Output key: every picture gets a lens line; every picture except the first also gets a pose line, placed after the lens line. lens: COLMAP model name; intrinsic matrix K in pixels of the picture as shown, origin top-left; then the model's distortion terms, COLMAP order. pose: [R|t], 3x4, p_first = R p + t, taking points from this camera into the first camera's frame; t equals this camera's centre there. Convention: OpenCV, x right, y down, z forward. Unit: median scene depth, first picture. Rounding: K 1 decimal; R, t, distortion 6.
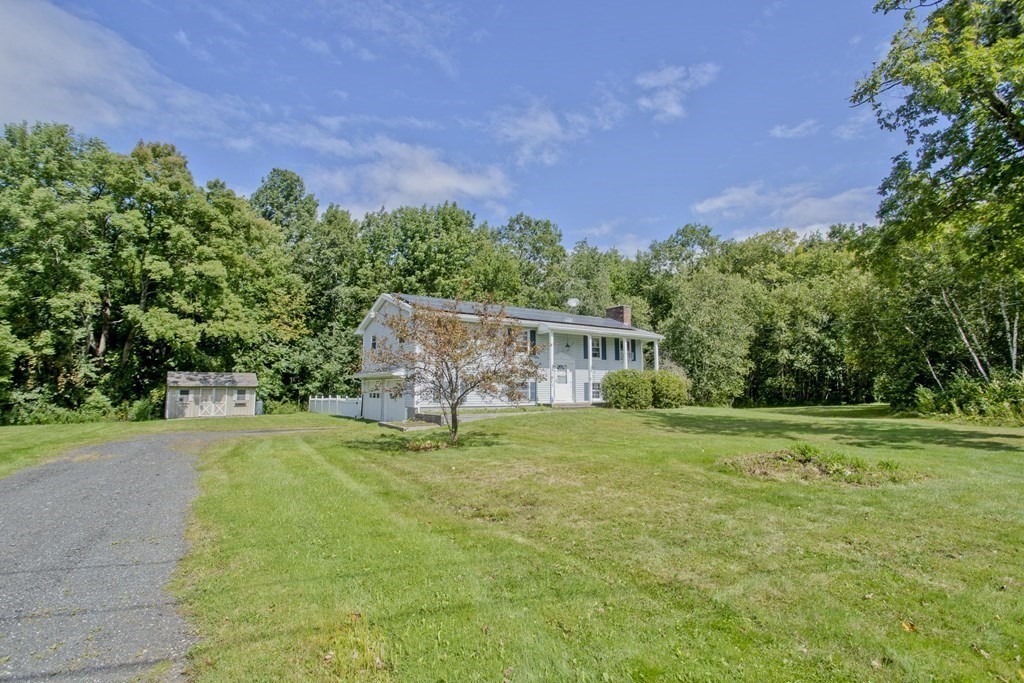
lens RADIAL K [[499.2, 0, 512.9], [0, 499.2, 376.7], [0, 0, 1]] dist [0.018457, -0.000399]
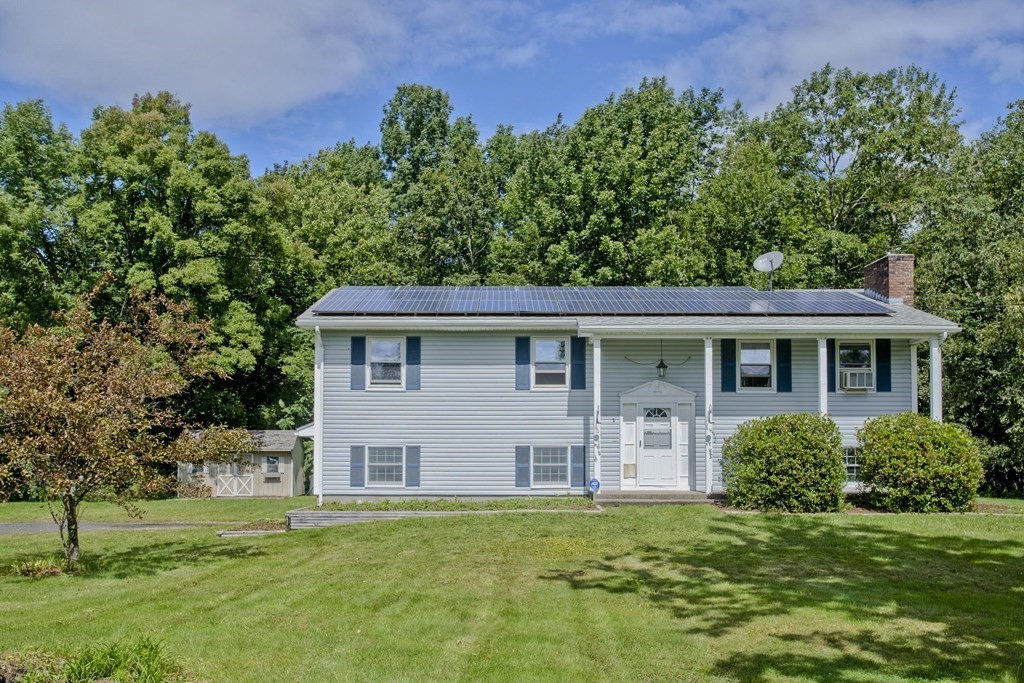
lens RADIAL K [[914.7, 0, 503.8], [0, 914.7, 421.2], [0, 0, 1]] dist [0.035644, -0.015213]
pose [[0.845970, -0.017104, -0.532956, 0.268562], [0.016208, 0.999848, -0.006361, -0.004891], [0.532984, -0.003257, 0.846119, 0.143734]]
